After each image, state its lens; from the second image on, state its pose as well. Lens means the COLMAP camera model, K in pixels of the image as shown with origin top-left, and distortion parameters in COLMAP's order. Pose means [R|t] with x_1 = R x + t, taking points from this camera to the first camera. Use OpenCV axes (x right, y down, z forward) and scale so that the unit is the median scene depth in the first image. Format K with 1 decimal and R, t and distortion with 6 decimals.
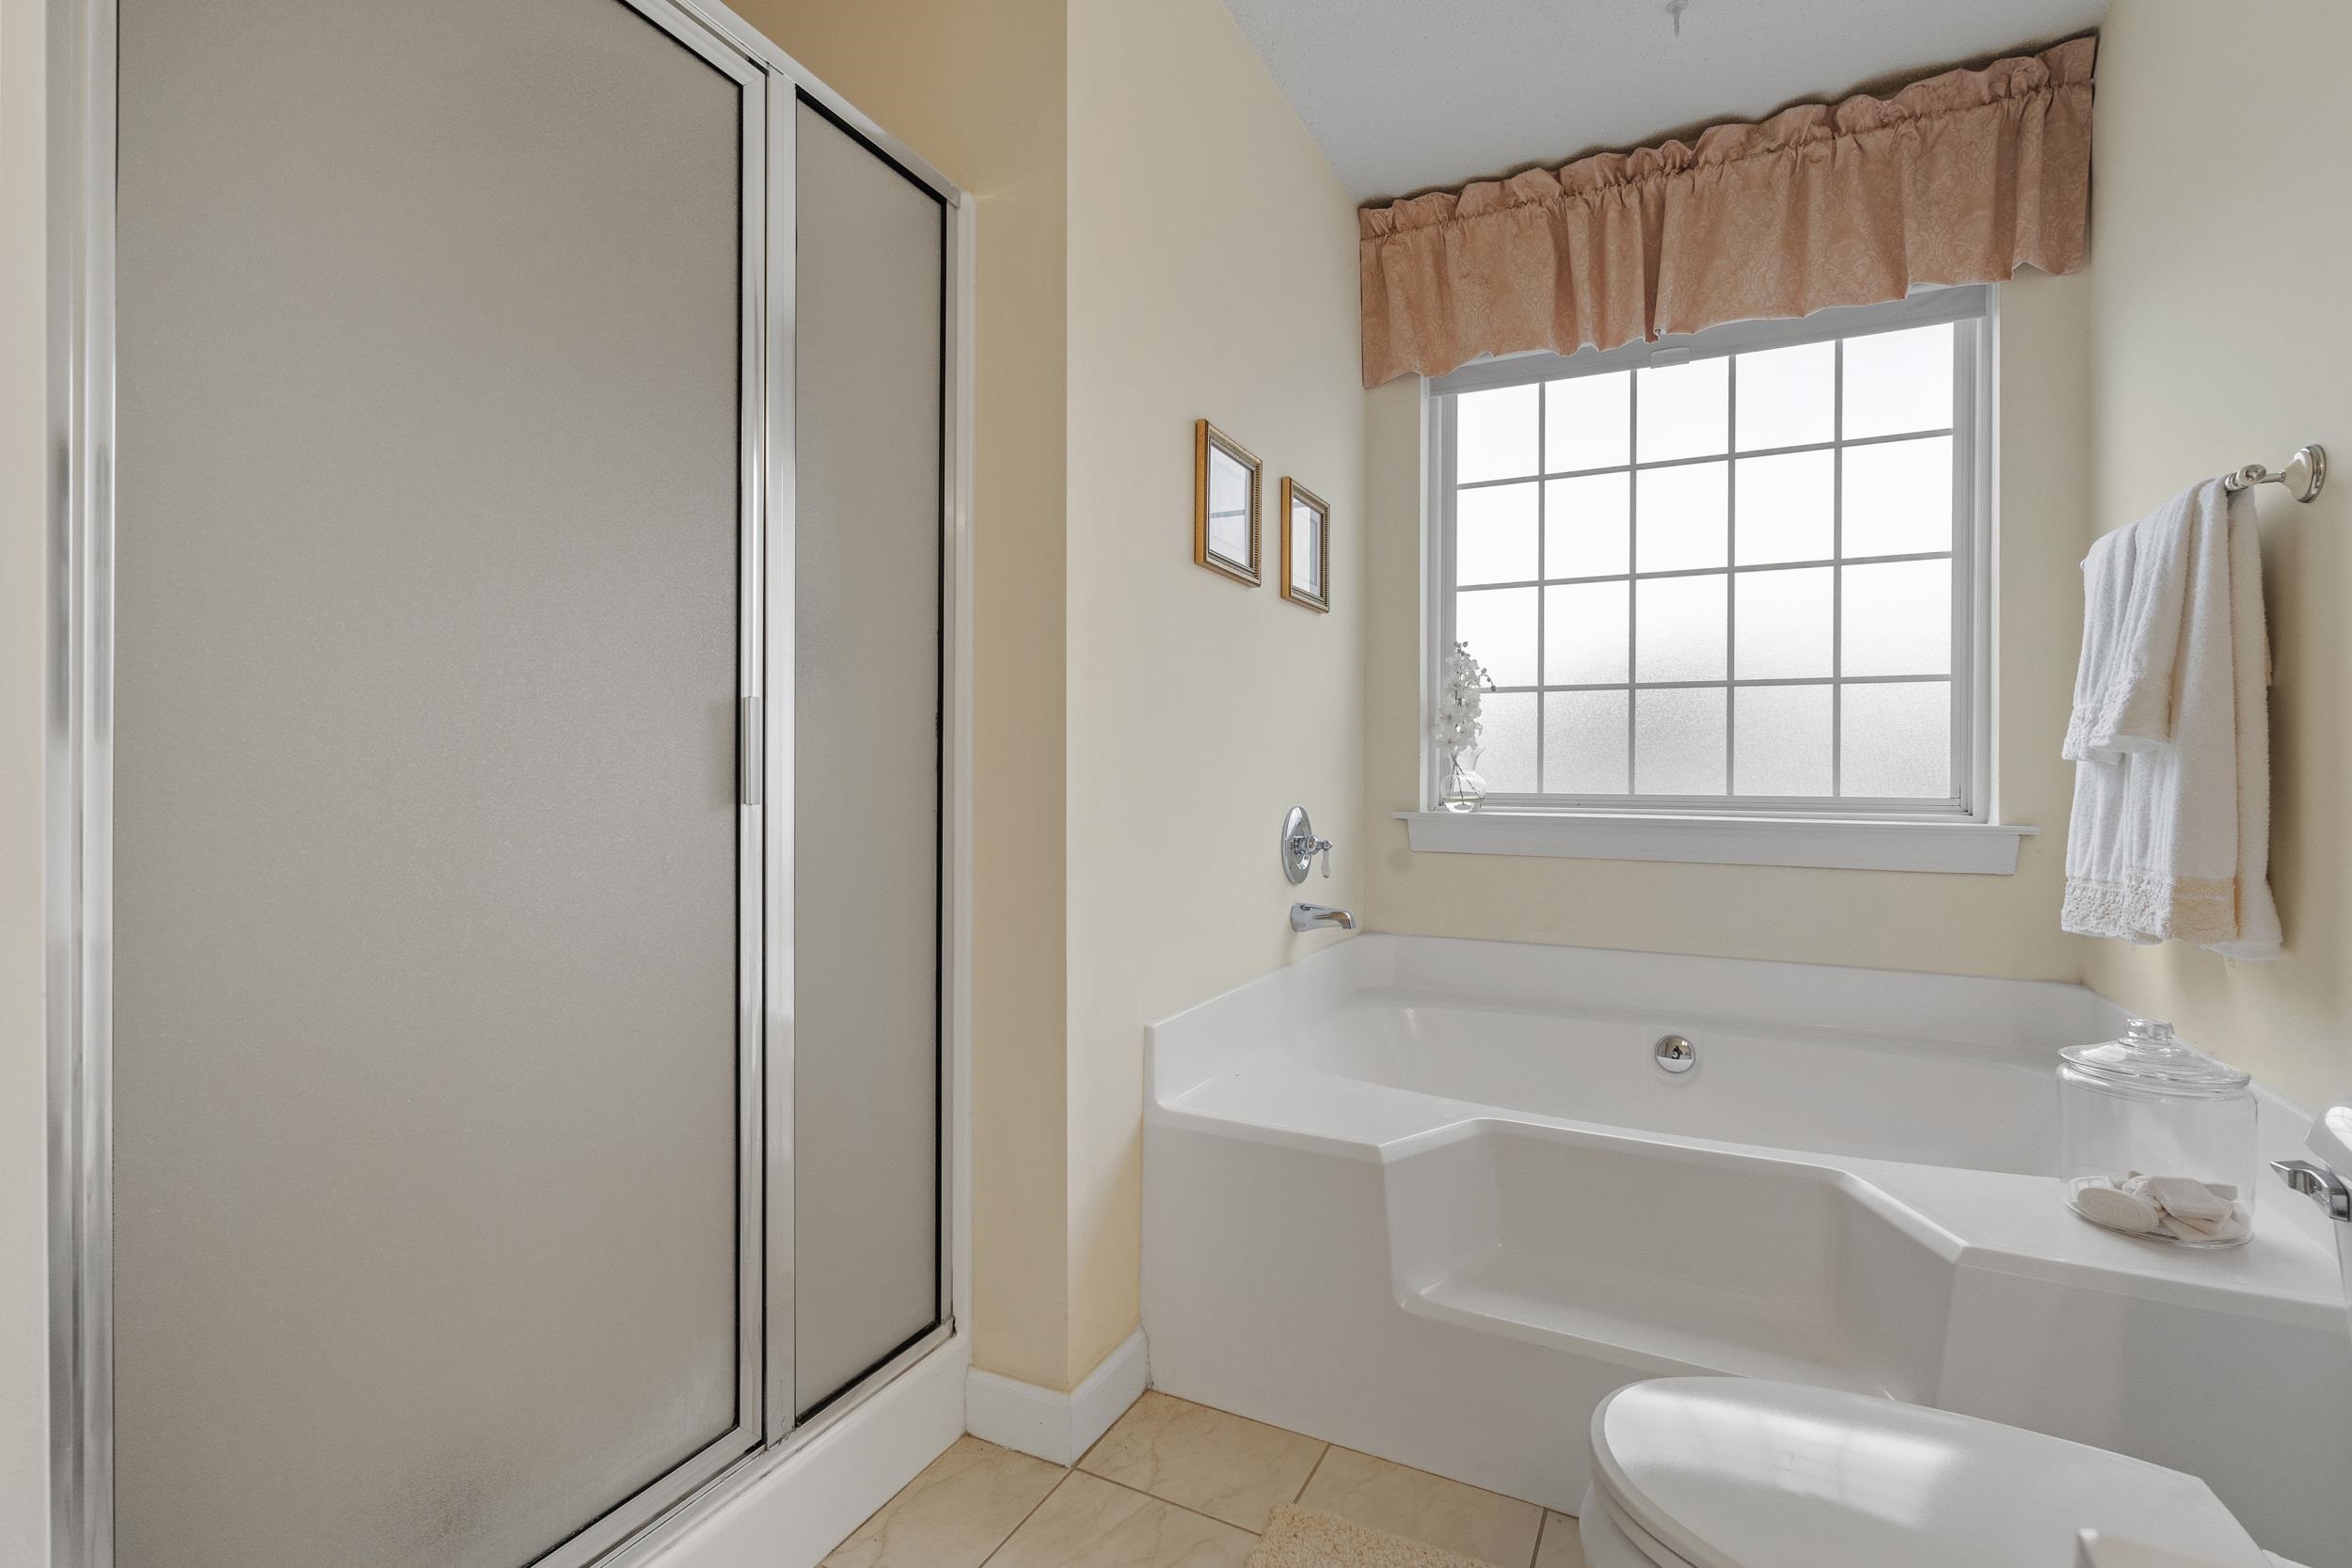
lens RADIAL K [[1066.6, 0, 1178.7], [0, 1066.6, 768.6], [0, 0, 1]] dist [0.002232, 0.000075]
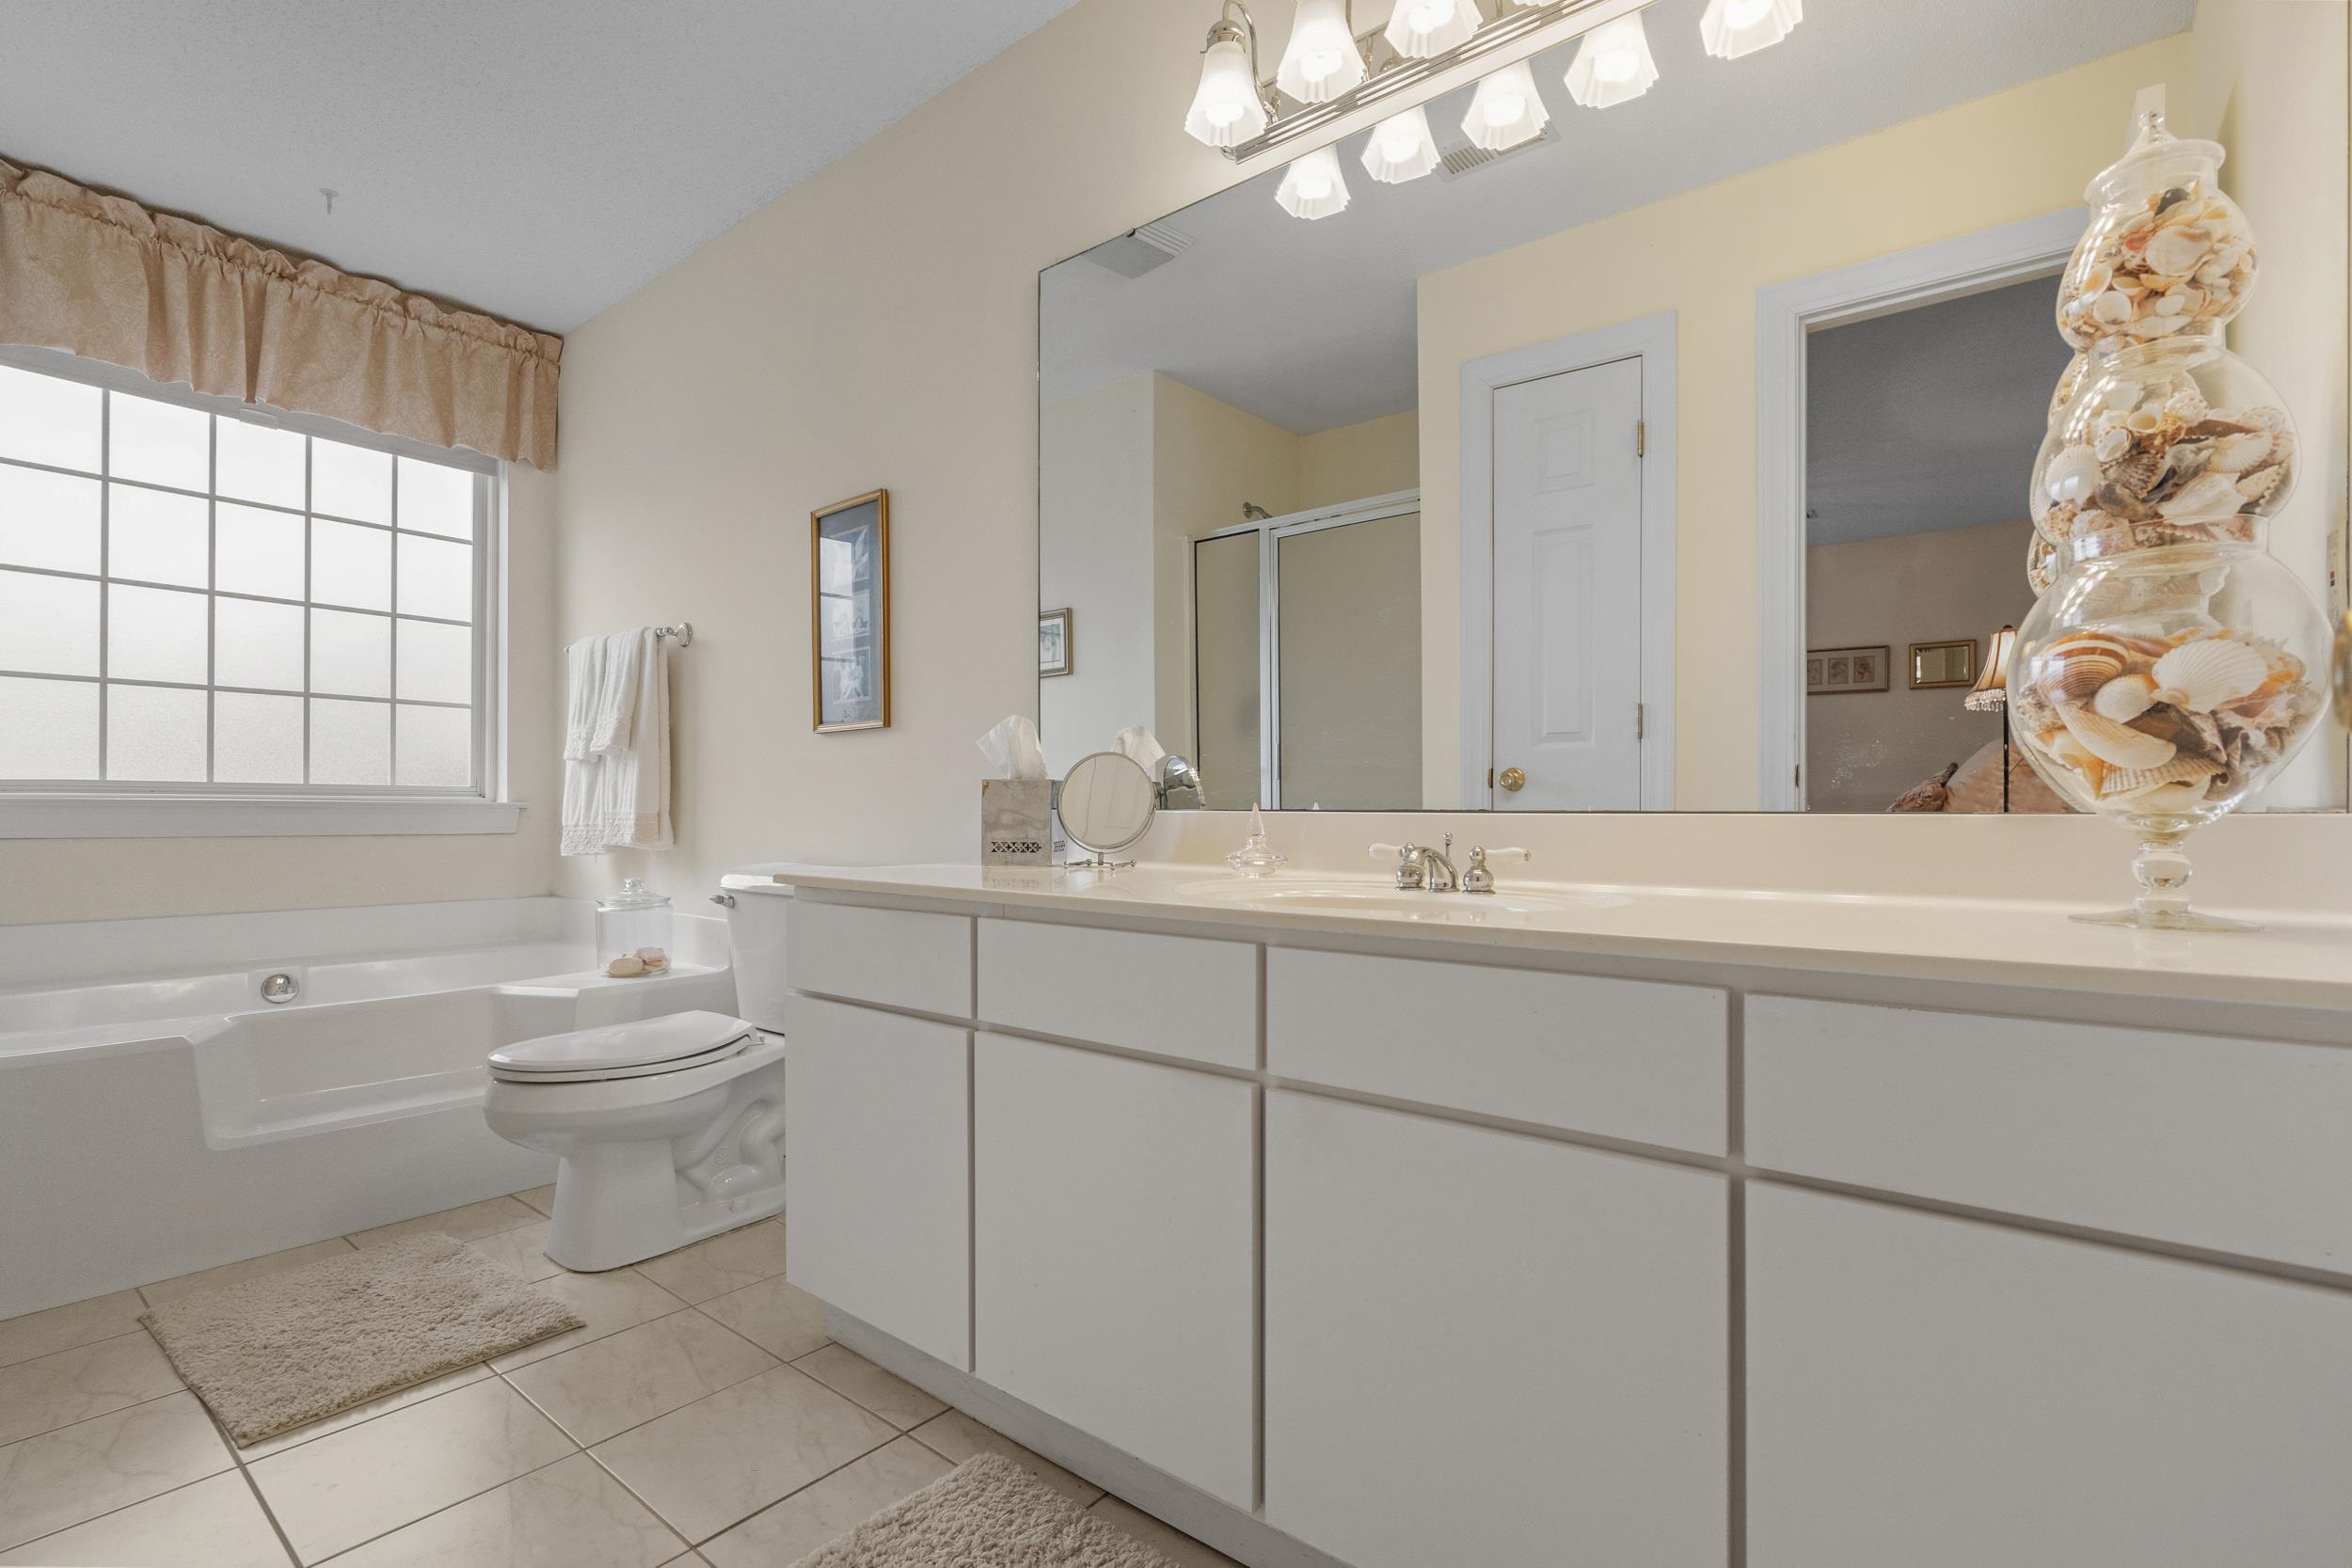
lens RADIAL K [[1072.6, 0, 1174.0], [0, 1072.6, 805.7], [0, 0, 1]] dist [0.000457, -0.000181]
pose [[0.207001, 0.000847, 0.978340, -0.563074], [-0.007417, 0.999972, 0.000703, 0.047057], [-0.978313, -0.007402, 0.207002, -0.290829]]
